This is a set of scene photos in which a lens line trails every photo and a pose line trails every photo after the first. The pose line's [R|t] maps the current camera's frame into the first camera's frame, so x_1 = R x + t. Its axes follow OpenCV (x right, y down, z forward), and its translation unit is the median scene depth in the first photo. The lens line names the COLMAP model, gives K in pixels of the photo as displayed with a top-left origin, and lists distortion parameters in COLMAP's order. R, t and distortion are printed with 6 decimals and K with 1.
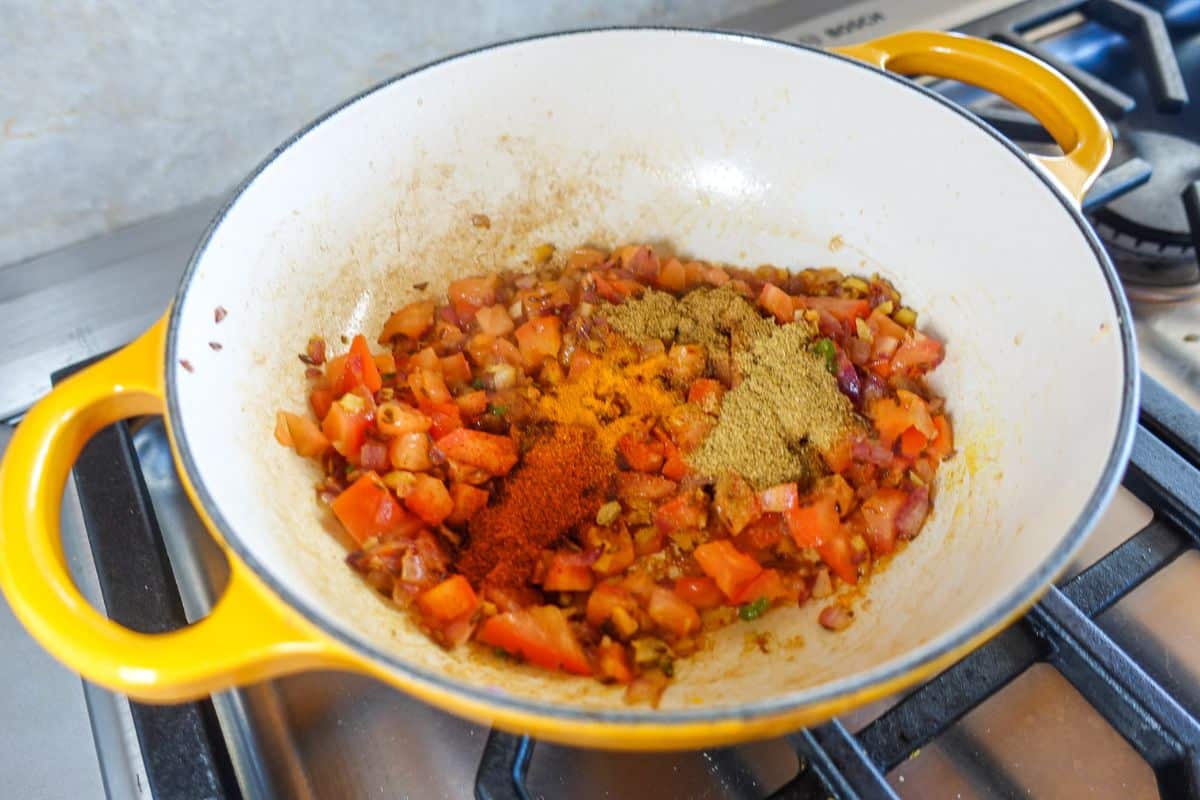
lens RADIAL K [[789.4, 0, 598.4], [0, 789.4, 402.1], [0, 0, 1]] dist [0.006245, -0.008645]
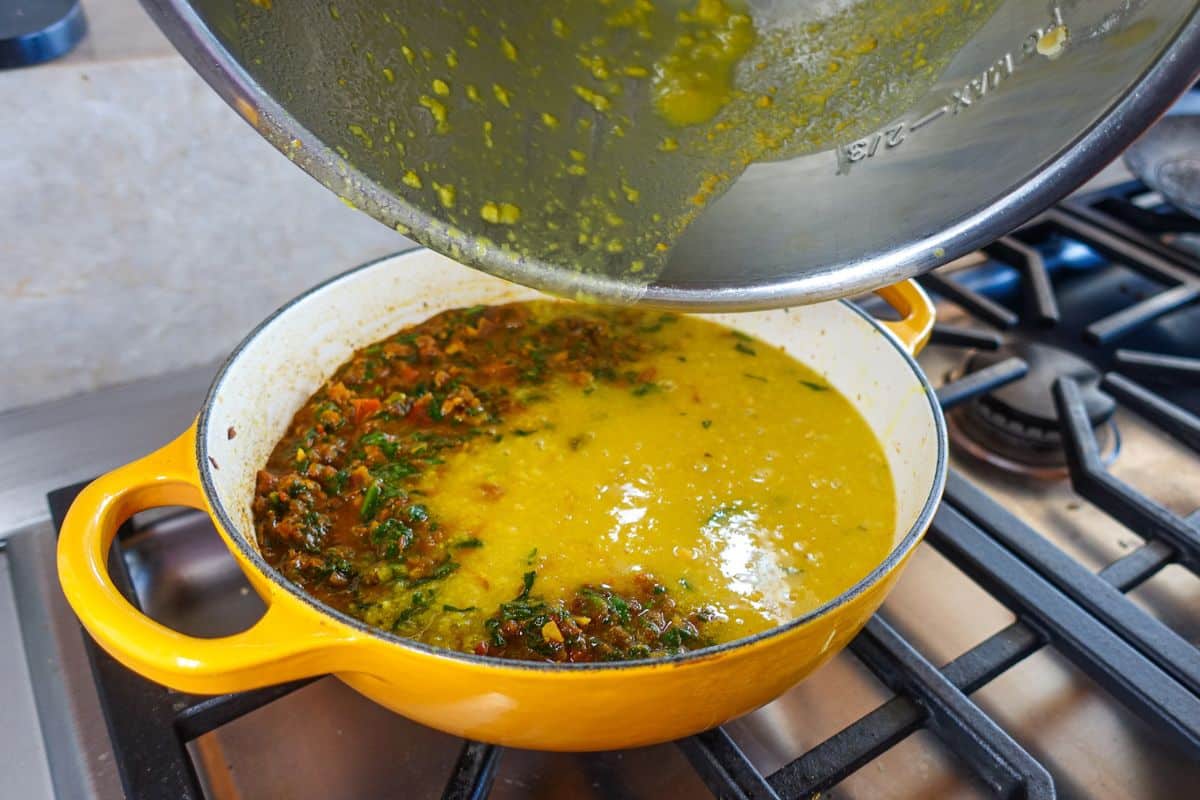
lens RADIAL K [[874.8, 0, 661.4], [0, 874.8, 457.9], [0, 0, 1]] dist [0.005312, -0.015027]
pose [[0.994257, 0.031342, 0.102322, 0.017650], [-0.007655, 0.974533, -0.224115, 0.201222], [-0.106741, 0.222045, 0.969176, -0.288660]]
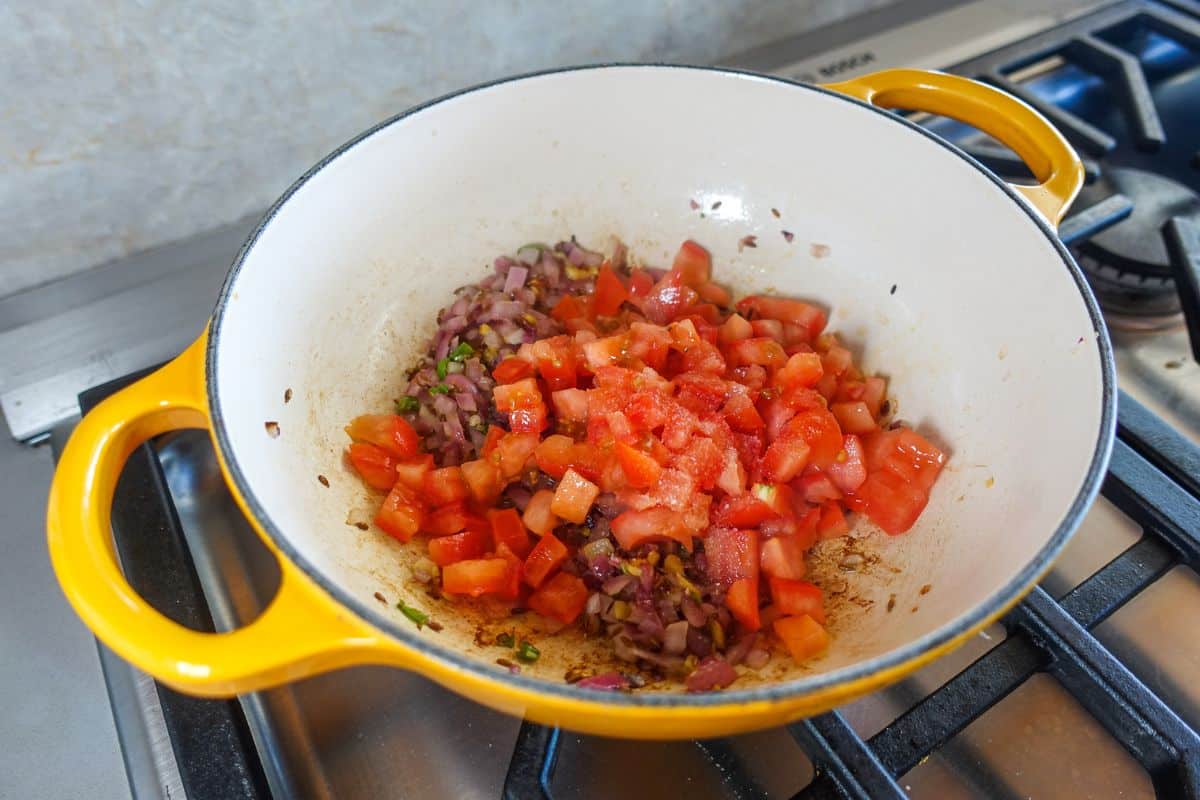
lens RADIAL K [[789.4, 0, 599.8], [0, 789.4, 399.8], [0, 0, 1]] dist [0.006245, -0.008645]
pose [[0.999815, 0.003915, 0.018852, -0.040107], [-0.003247, 0.999371, -0.035302, 0.006334], [-0.018978, 0.035235, 0.999199, -0.041949]]
